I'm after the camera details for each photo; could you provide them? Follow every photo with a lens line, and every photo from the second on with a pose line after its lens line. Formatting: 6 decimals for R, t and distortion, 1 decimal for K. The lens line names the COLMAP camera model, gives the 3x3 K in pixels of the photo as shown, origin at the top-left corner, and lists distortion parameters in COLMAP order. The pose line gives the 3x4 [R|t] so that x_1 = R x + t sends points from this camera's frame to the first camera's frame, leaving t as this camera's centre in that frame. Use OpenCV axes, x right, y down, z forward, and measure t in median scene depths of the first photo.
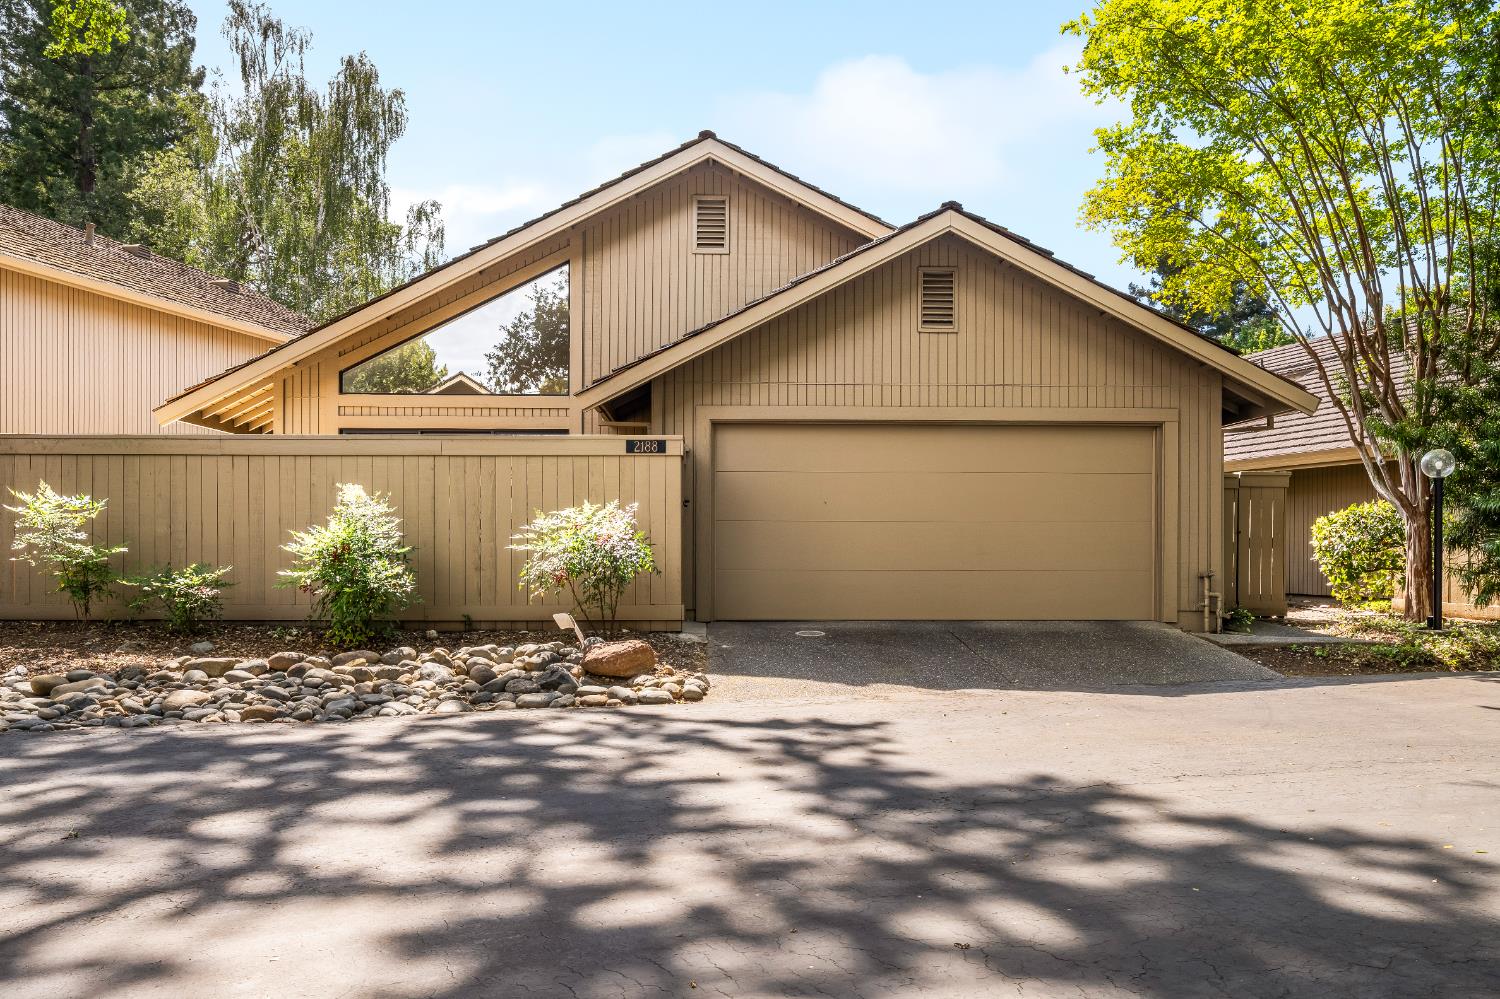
lens RADIAL K [[1079.5, 0, 750.0], [0, 1079.5, 499.5], [0, 0, 1]] dist [0.006961, 0.005242]
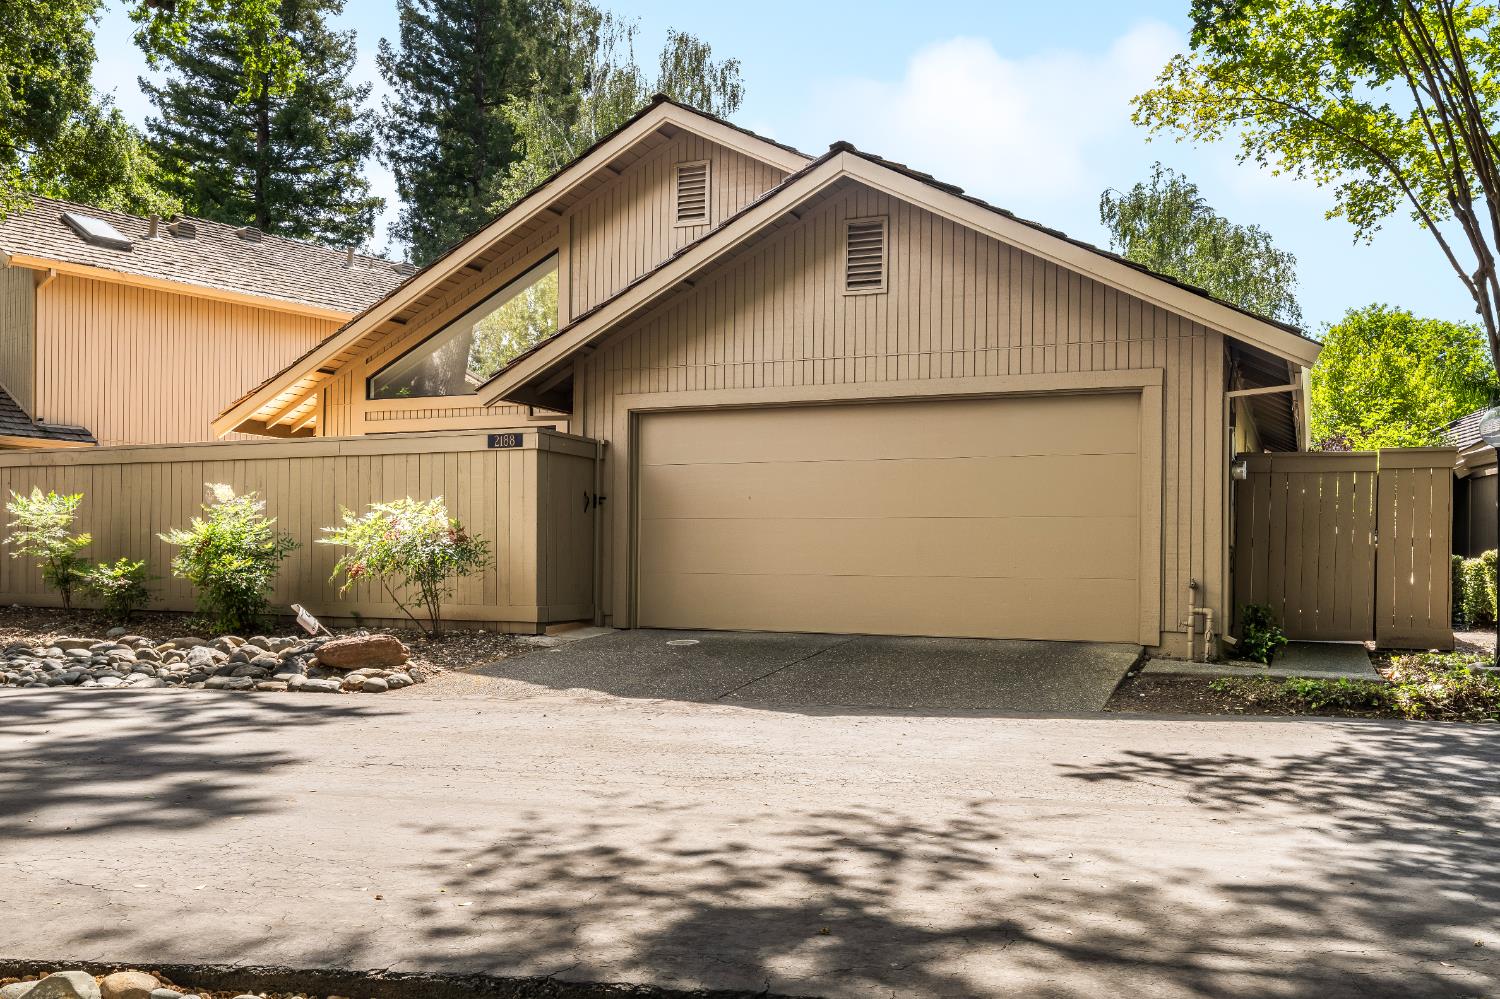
lens RADIAL K [[1293.3, 0, 750.0], [0, 1293.3, 499.5], [0, 0, 1]] dist [0.006001, 0.001092]
pose [[0.903203, -0.013989, -0.428985, 0.528013], [0.011647, 0.999899, -0.008086, 0.013413], [0.429055, 0.002307, 0.903276, 0.042940]]
